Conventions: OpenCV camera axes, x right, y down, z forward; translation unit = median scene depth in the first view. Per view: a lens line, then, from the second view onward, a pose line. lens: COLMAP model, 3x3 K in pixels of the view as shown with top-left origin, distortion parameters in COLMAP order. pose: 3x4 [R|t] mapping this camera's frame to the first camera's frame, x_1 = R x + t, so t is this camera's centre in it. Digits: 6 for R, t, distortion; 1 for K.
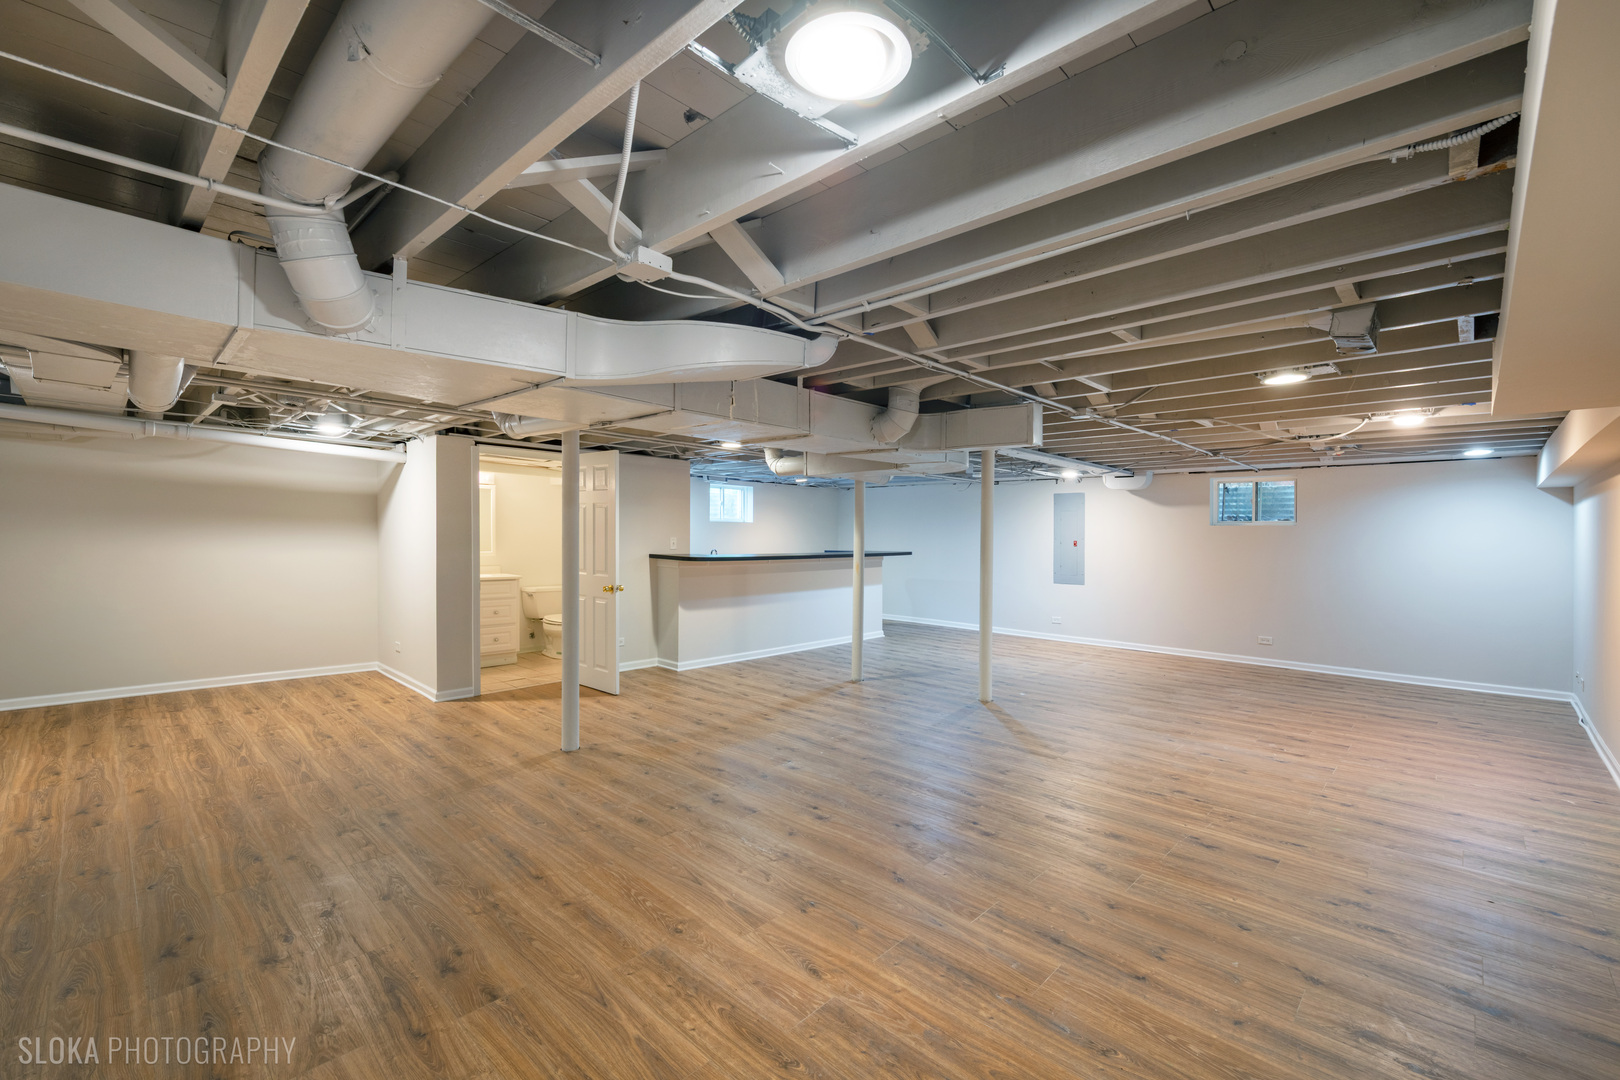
lens RADIAL K [[698.6, 0, 818.1], [0, 698.6, 540.1], [0, 0, 1]] dist [0.003866, 0.000475]
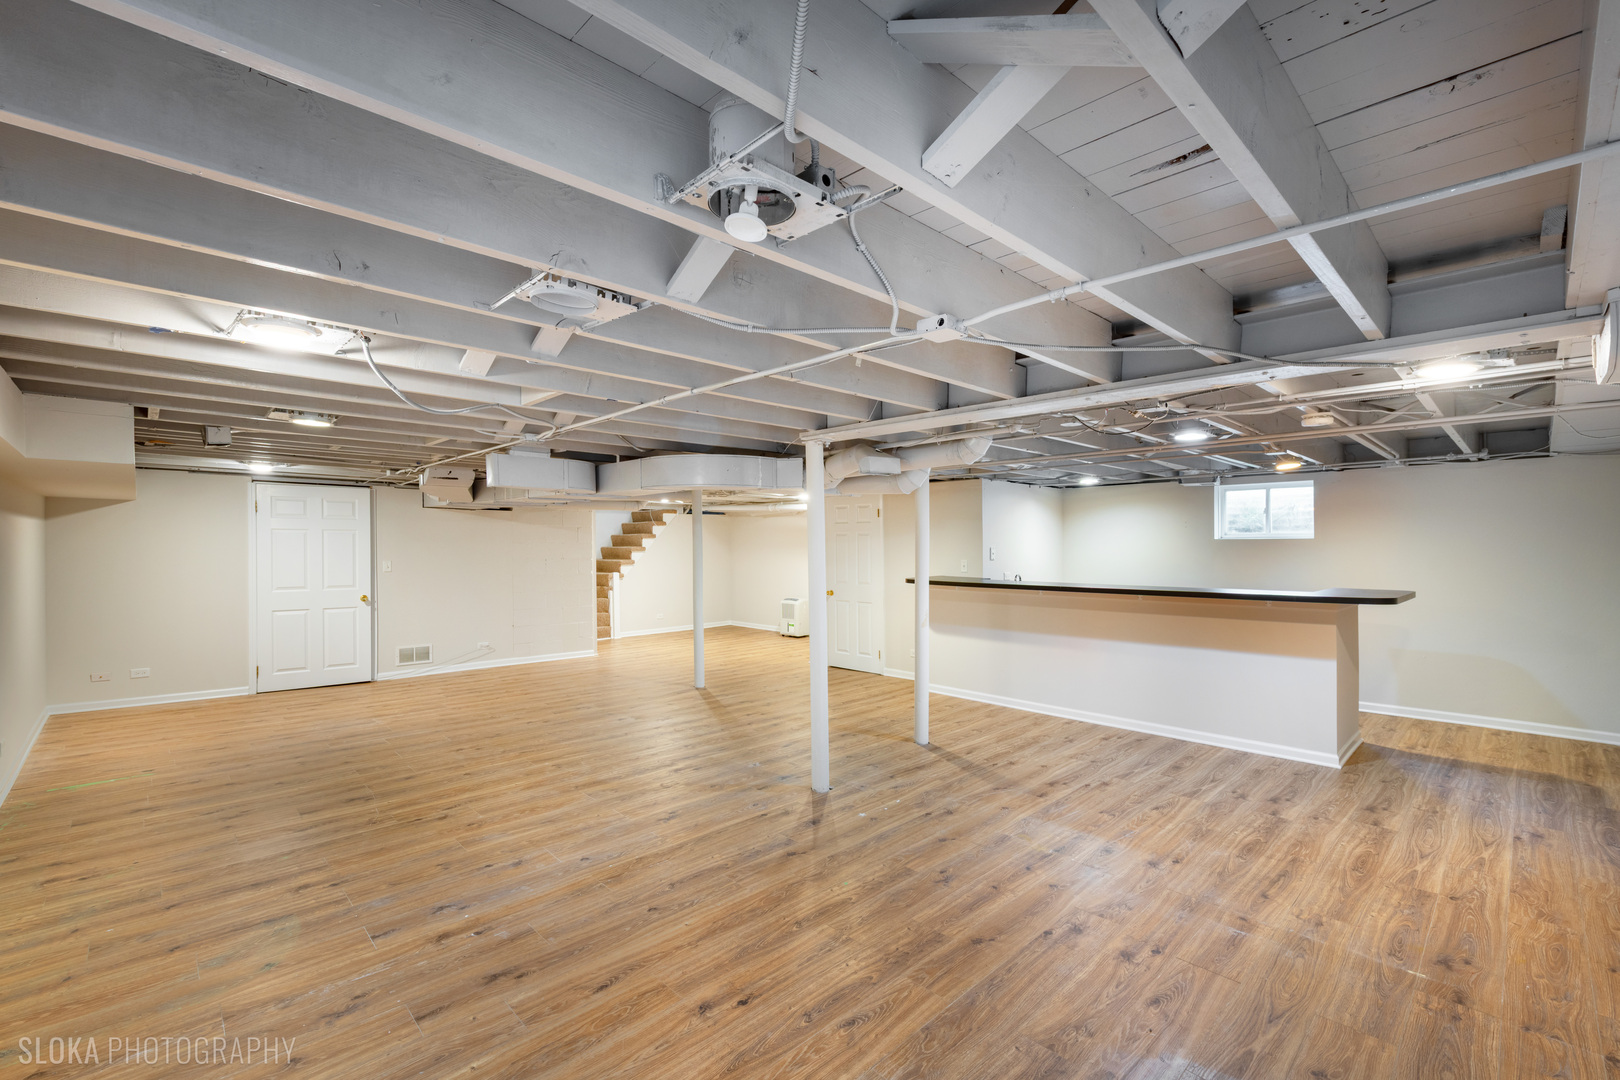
lens RADIAL K [[698.6, 0, 818.6], [0, 698.6, 542.4], [0, 0, 1]] dist [0.003866, 0.000475]
pose [[-0.053143, -0.009480, -0.998542, 1.285236], [-0.006325, 0.999938, -0.009156, -0.030105], [0.998567, 0.005829, -0.053200, 1.361584]]
